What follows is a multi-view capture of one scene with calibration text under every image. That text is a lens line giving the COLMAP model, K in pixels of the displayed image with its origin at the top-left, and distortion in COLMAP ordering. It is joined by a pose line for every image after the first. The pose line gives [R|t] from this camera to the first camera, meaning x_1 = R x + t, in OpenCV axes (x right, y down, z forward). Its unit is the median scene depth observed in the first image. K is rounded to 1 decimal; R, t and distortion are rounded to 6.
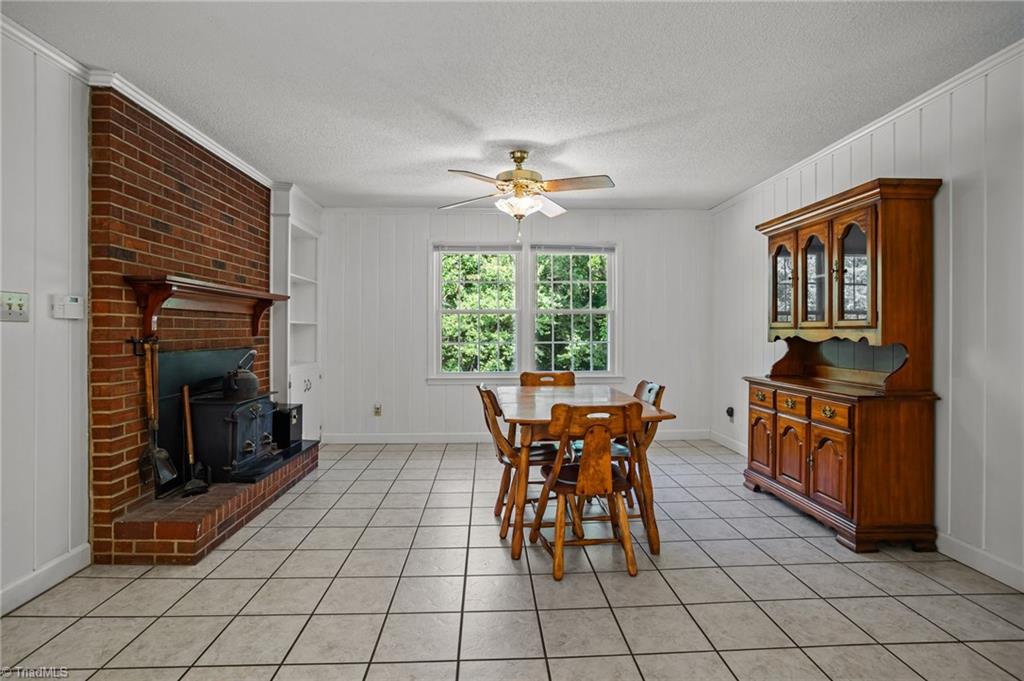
lens RADIAL K [[501.4, 0, 503.5], [0, 501.4, 332.7], [0, 0, 1]] dist [-0.049090, 0.027768]
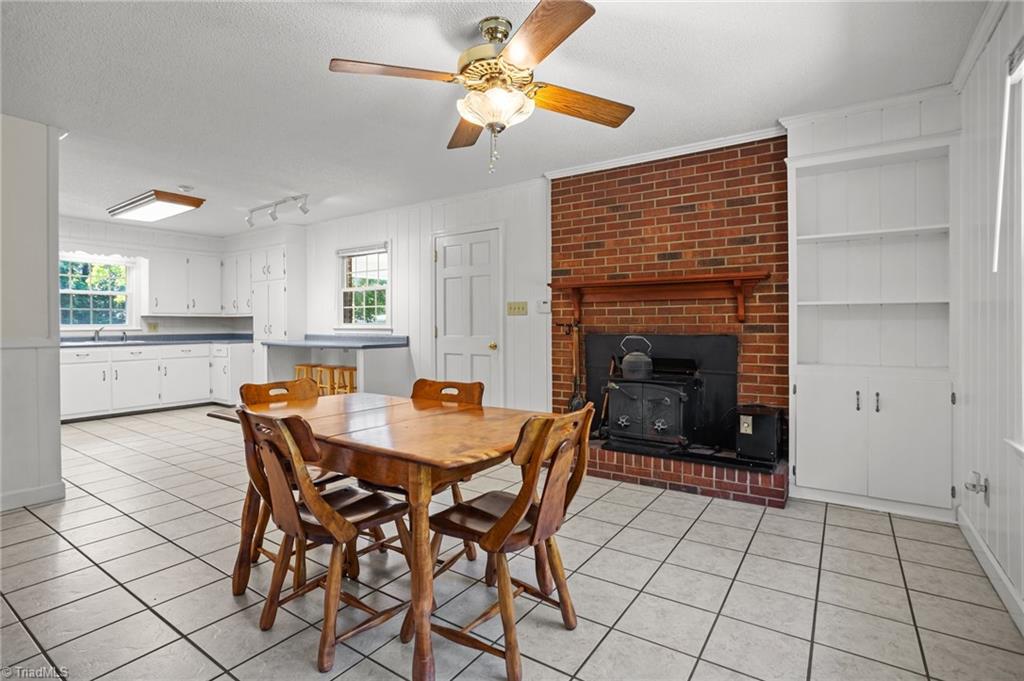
lens RADIAL K [[501.4, 0, 512.9], [0, 501.4, 328.0], [0, 0, 1]] dist [-0.049090, 0.027768]
pose [[-0.587345, 0.009491, -0.809281, 0.582302], [0.003030, 0.999950, 0.009527, 0.009049], [0.809331, 0.003144, -0.587344, 1.556950]]
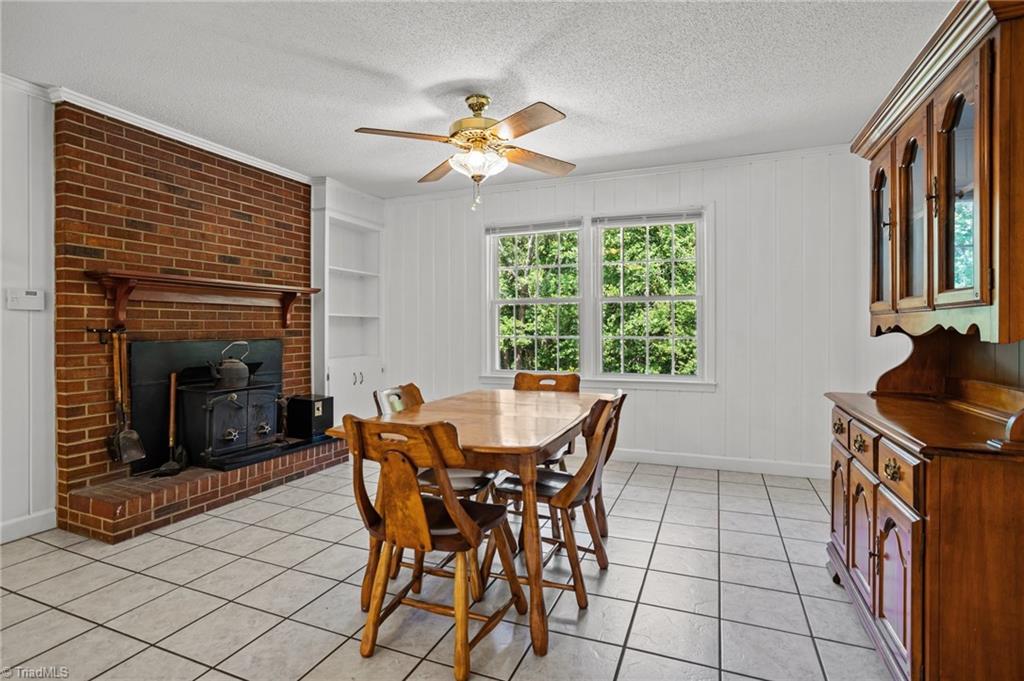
lens RADIAL K [[501.4, 0, 507.8], [0, 501.4, 332.1], [0, 0, 1]] dist [-0.049090, 0.027768]
pose [[0.908892, 0.002404, -0.417024, 0.461844], [-0.000524, 0.999989, 0.004623, 0.013051], [0.417031, -0.003983, 0.908884, 0.328286]]
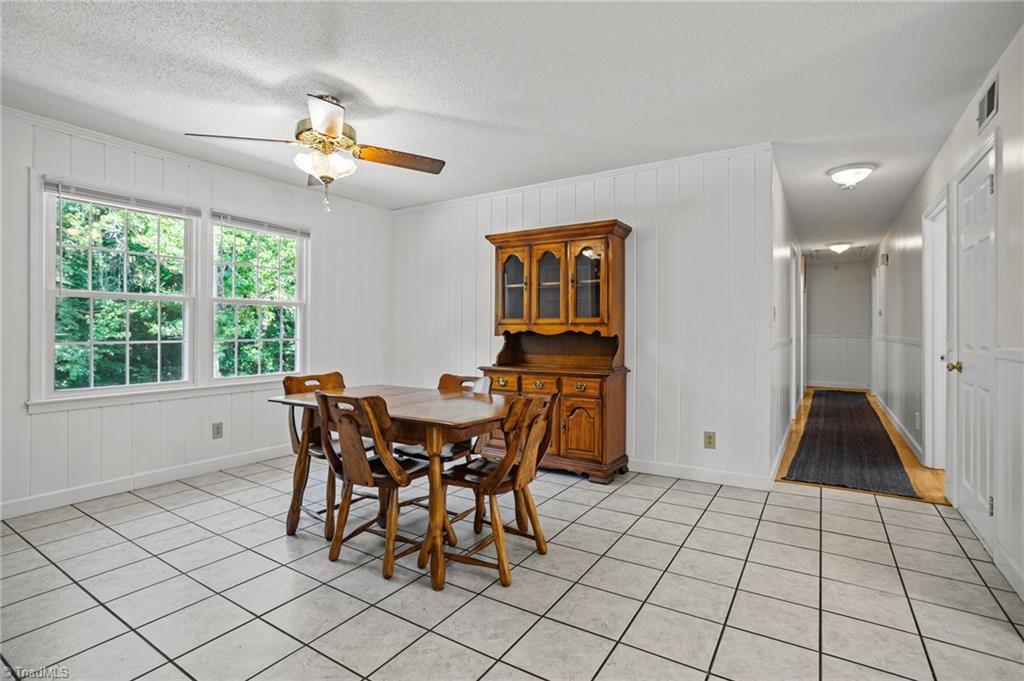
lens RADIAL K [[501.4, 0, 504.5], [0, 501.4, 333.1], [0, 0, 1]] dist [-0.049090, 0.027768]
pose [[0.580290, 0.000157, 0.814410, -0.506398], [0.000265, 1.000000, -0.000382, 0.014957], [-0.814410, 0.000437, 0.580290, 0.351131]]
